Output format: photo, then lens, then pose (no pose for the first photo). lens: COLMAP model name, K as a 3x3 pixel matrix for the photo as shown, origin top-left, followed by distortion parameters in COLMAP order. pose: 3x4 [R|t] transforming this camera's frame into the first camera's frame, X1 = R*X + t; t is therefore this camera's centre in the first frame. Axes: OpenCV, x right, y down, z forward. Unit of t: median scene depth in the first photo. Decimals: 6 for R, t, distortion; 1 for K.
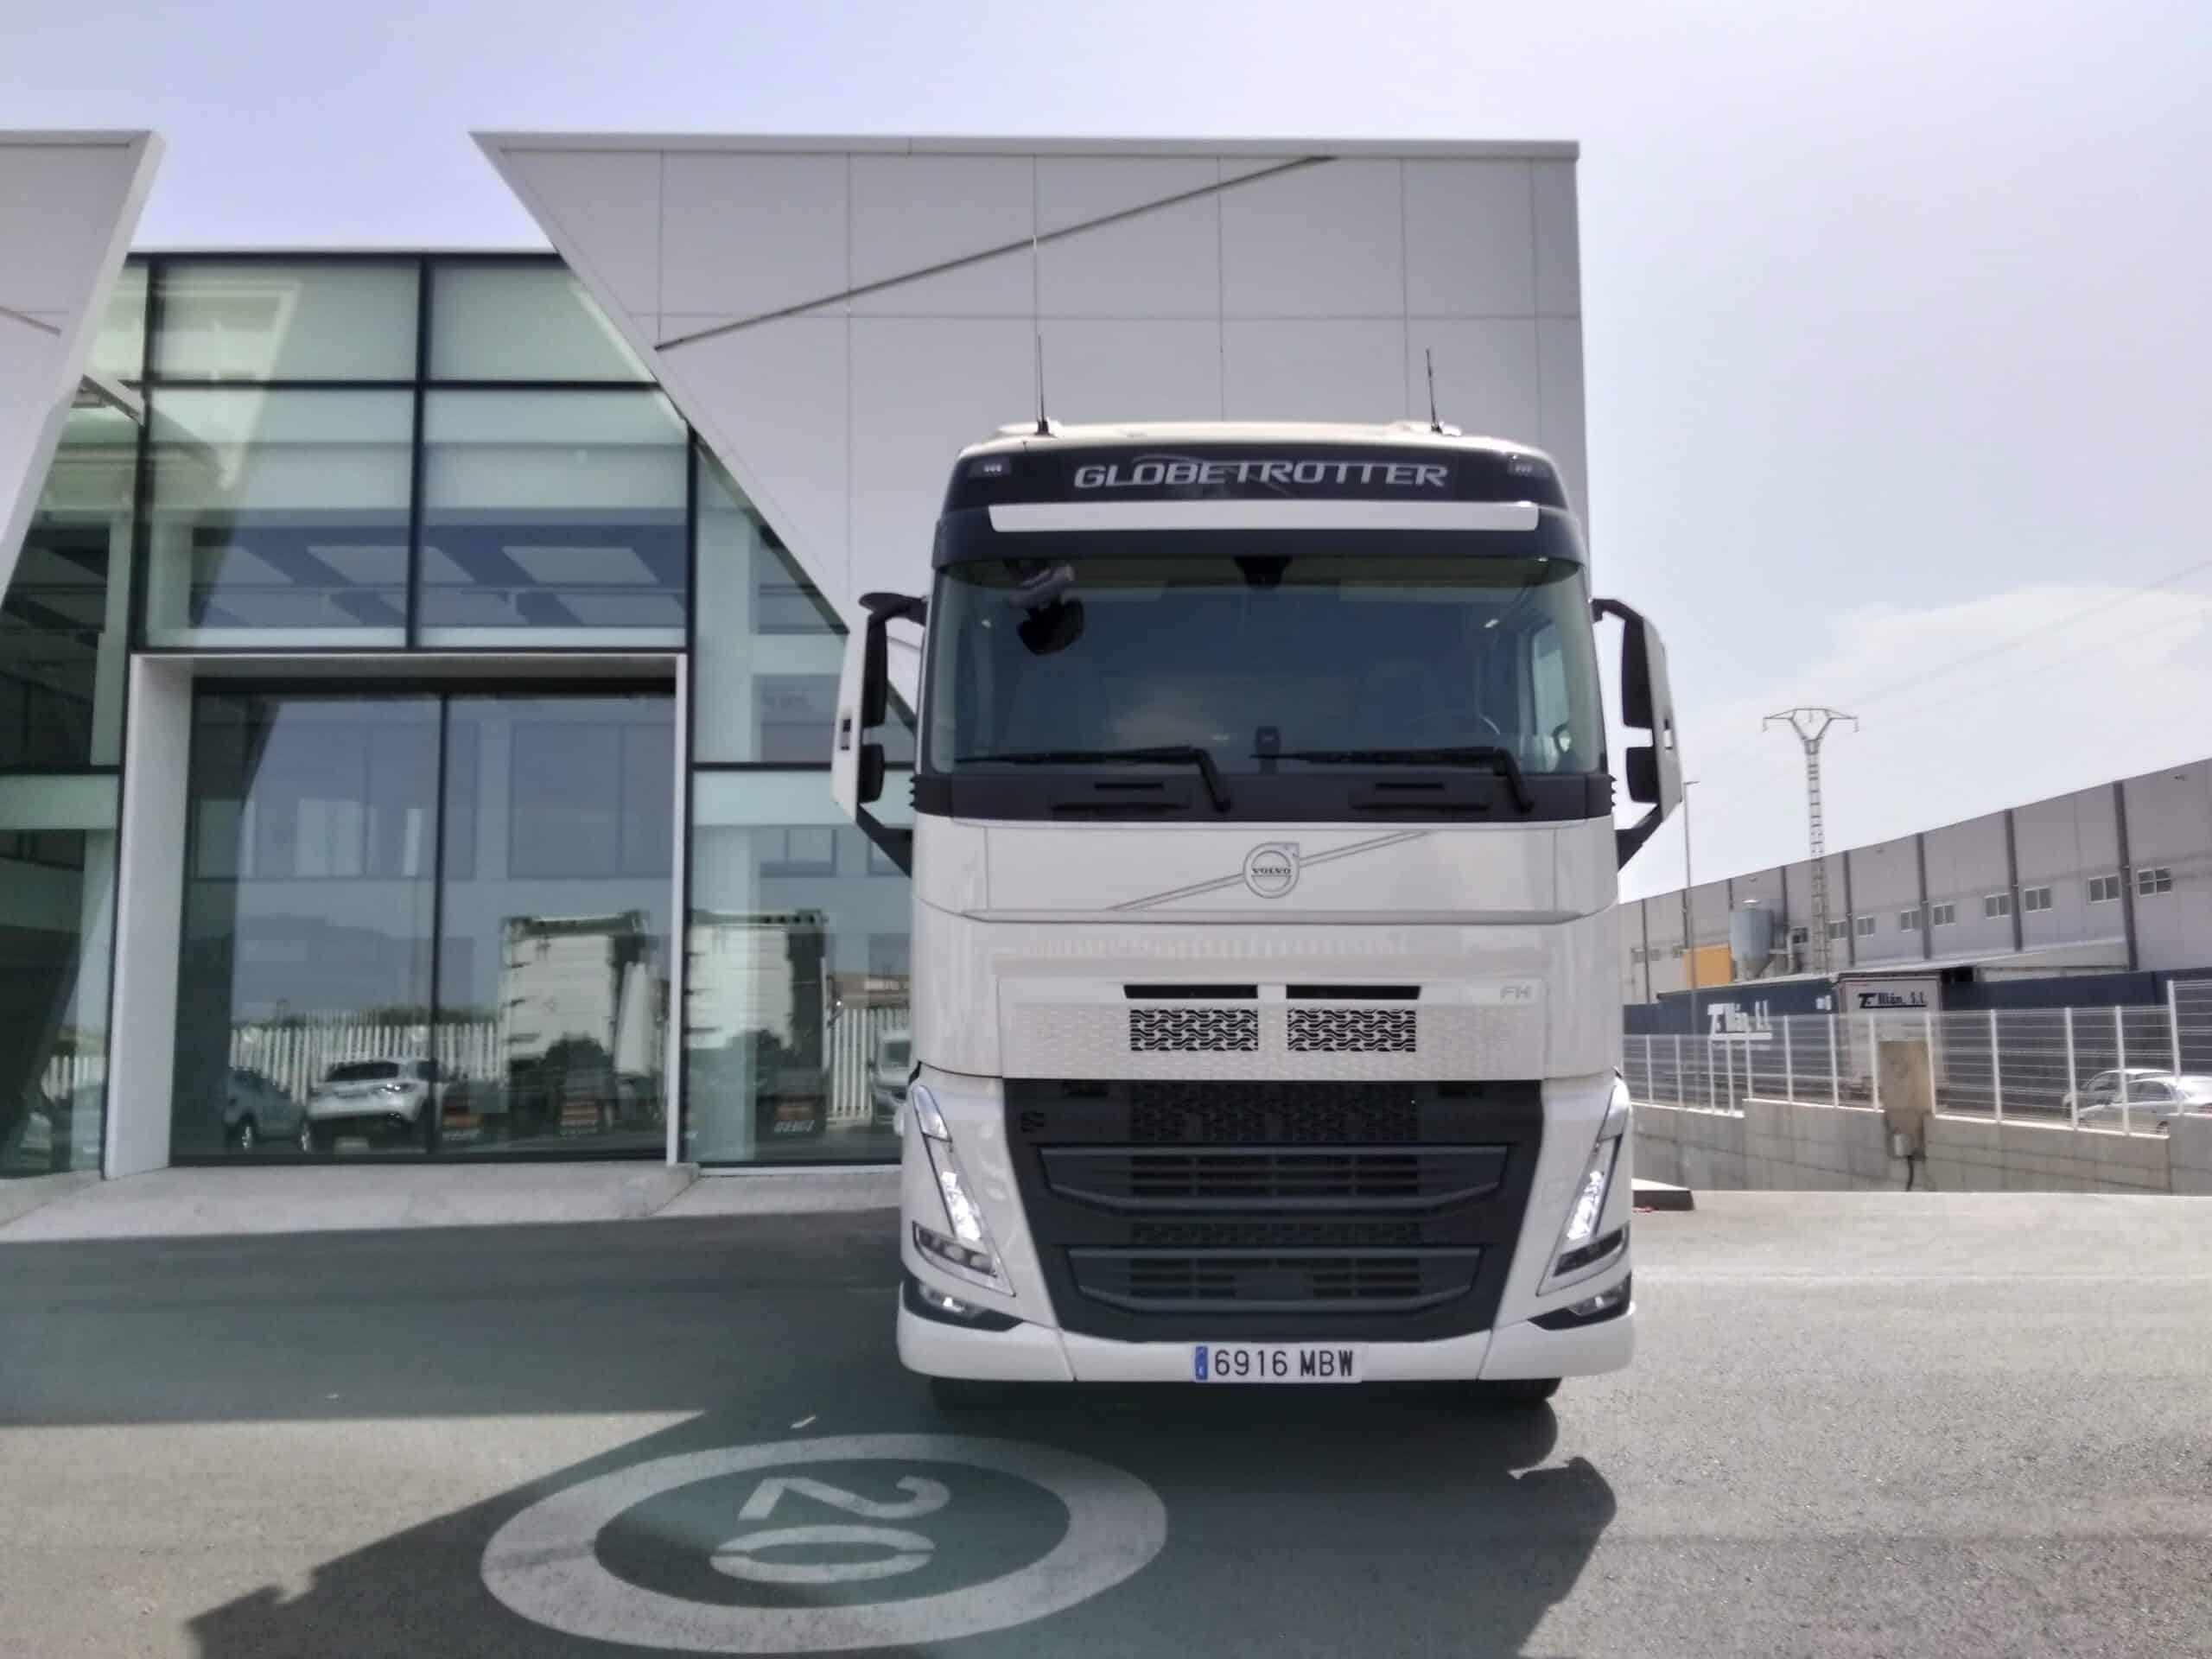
lens RADIAL K [[1782.2, 0, 1106.0], [0, 1782.2, 829.5], [0, 0, 1]] dist [0.057479, -0.001018]
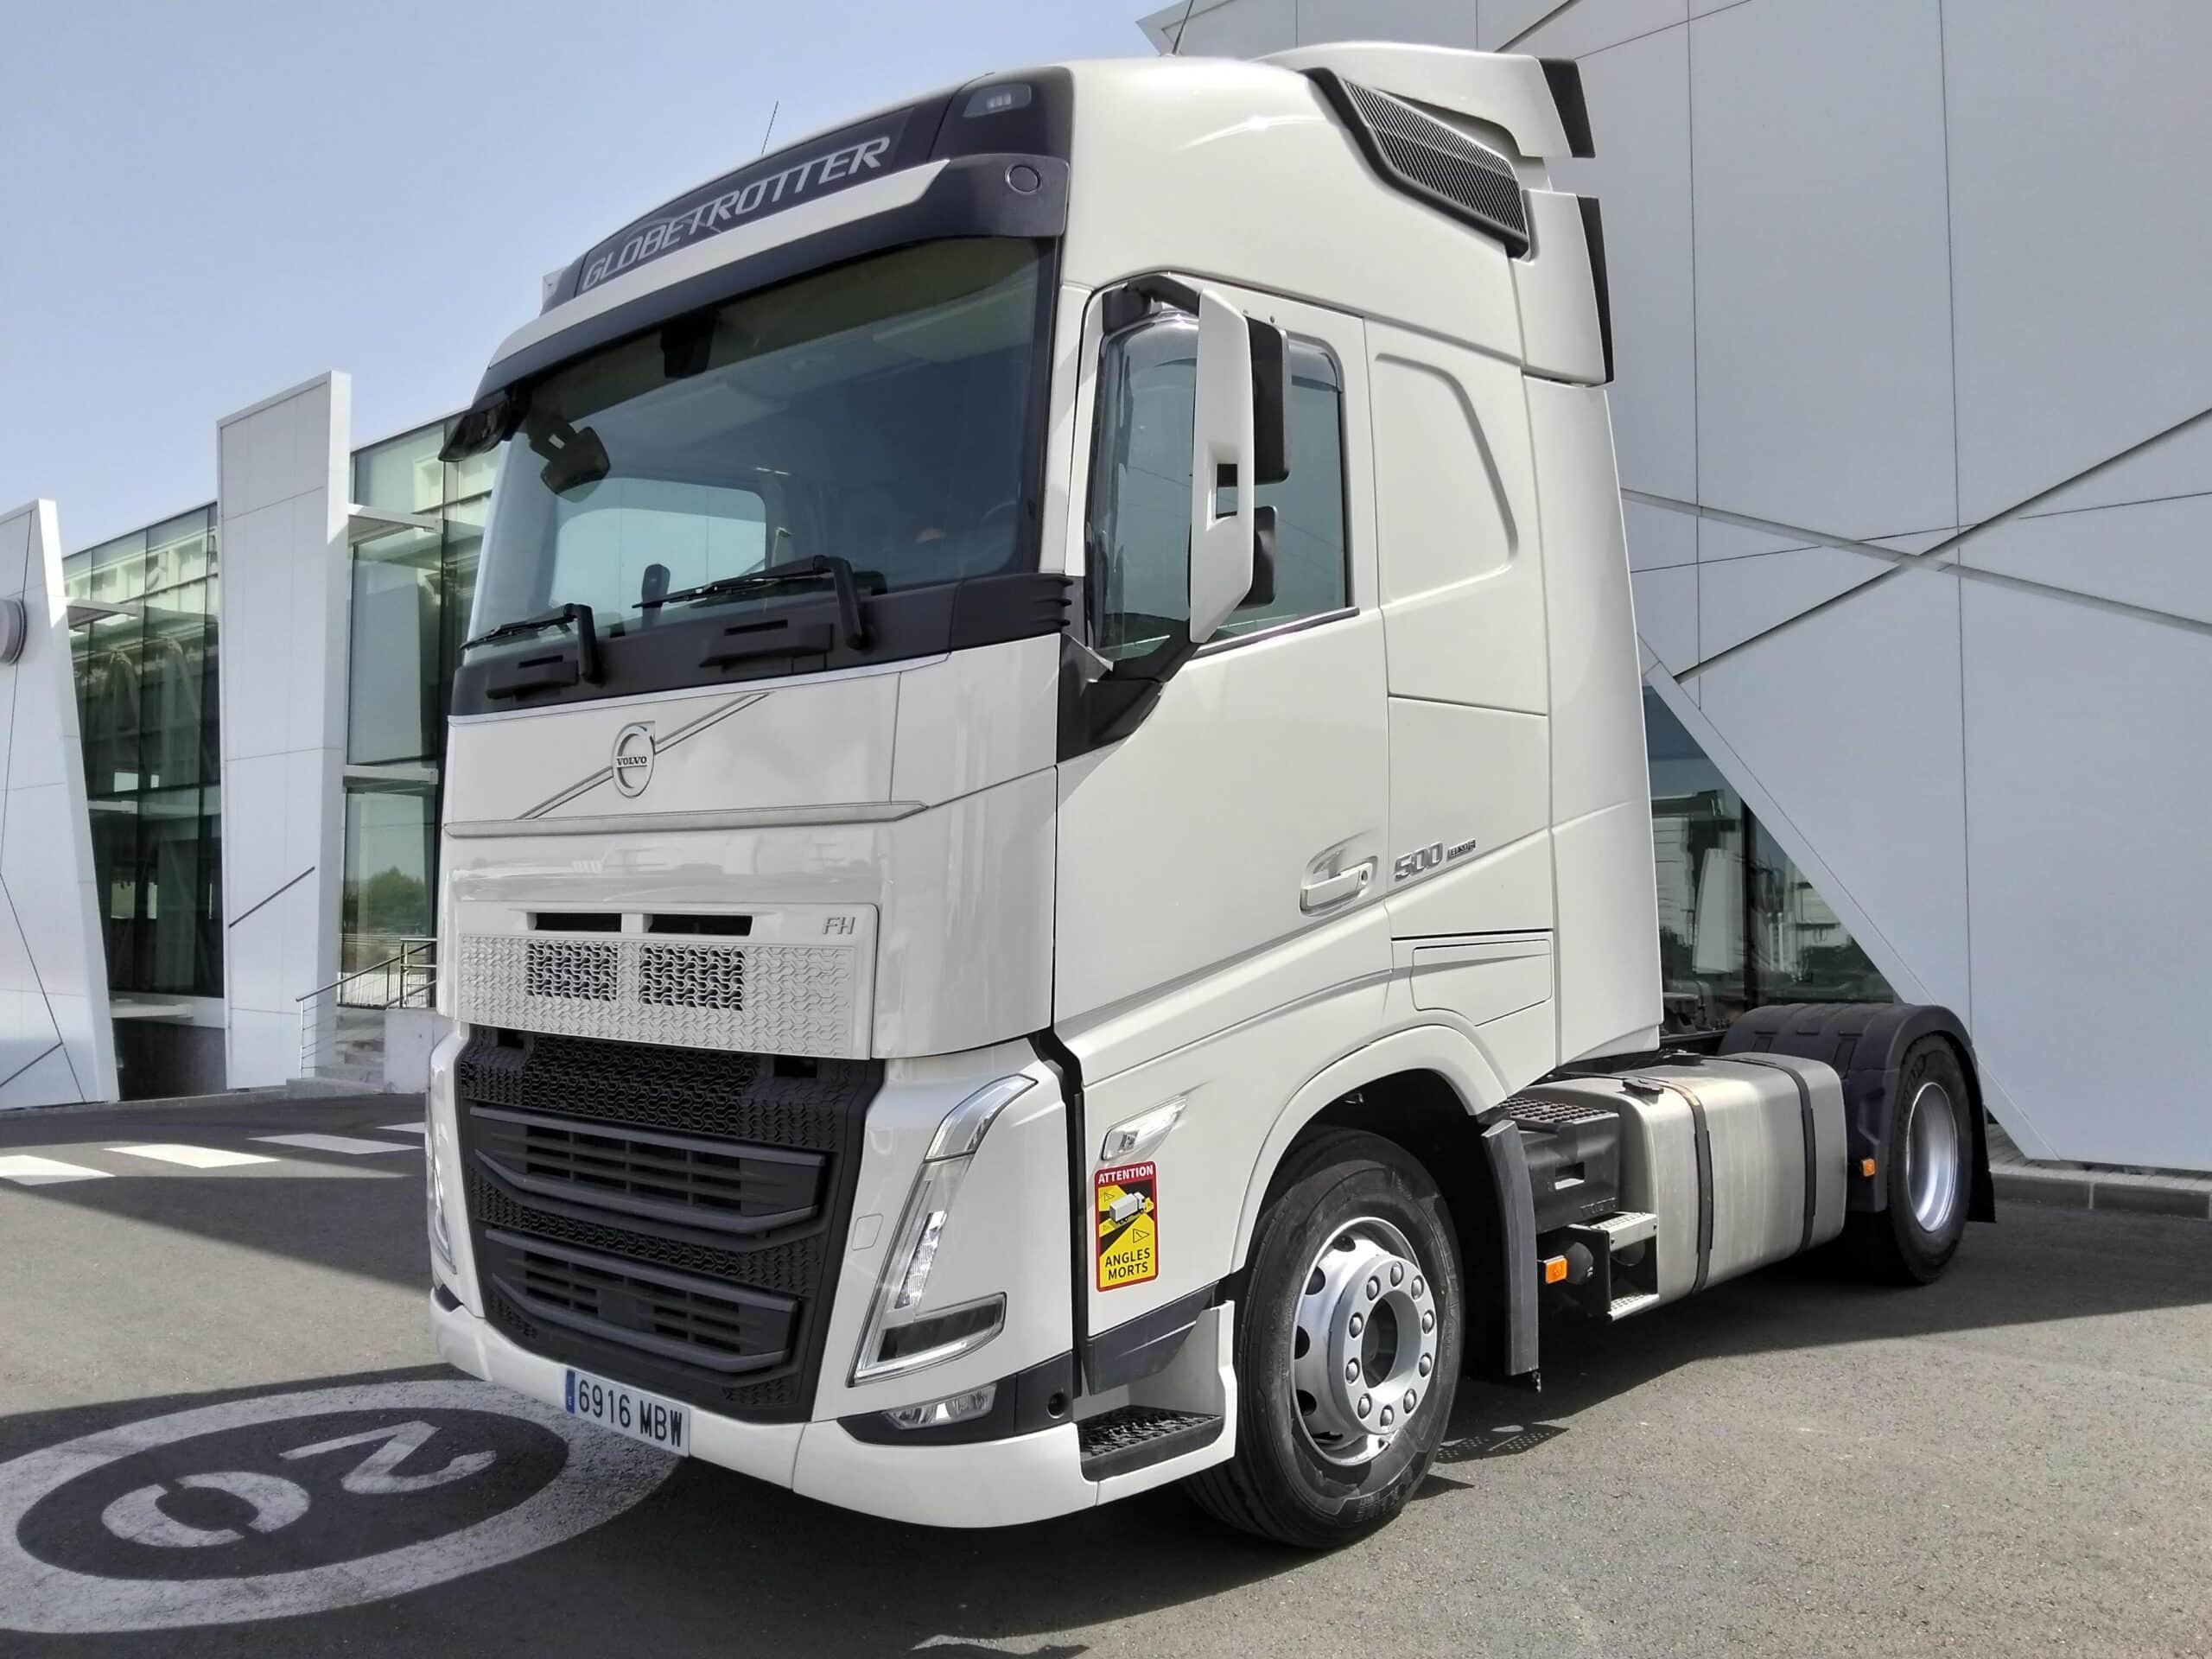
lens RADIAL K [[1843.4, 0, 1106.0], [0, 1843.4, 829.5], [0, 0, 1]] dist [0.054856, -0.137990]
pose [[0.723731, -0.023917, -0.689668, 0.774385], [0.070741, 0.996706, 0.039670, 0.035407], [0.686447, -0.077498, 0.723039, 0.580591]]
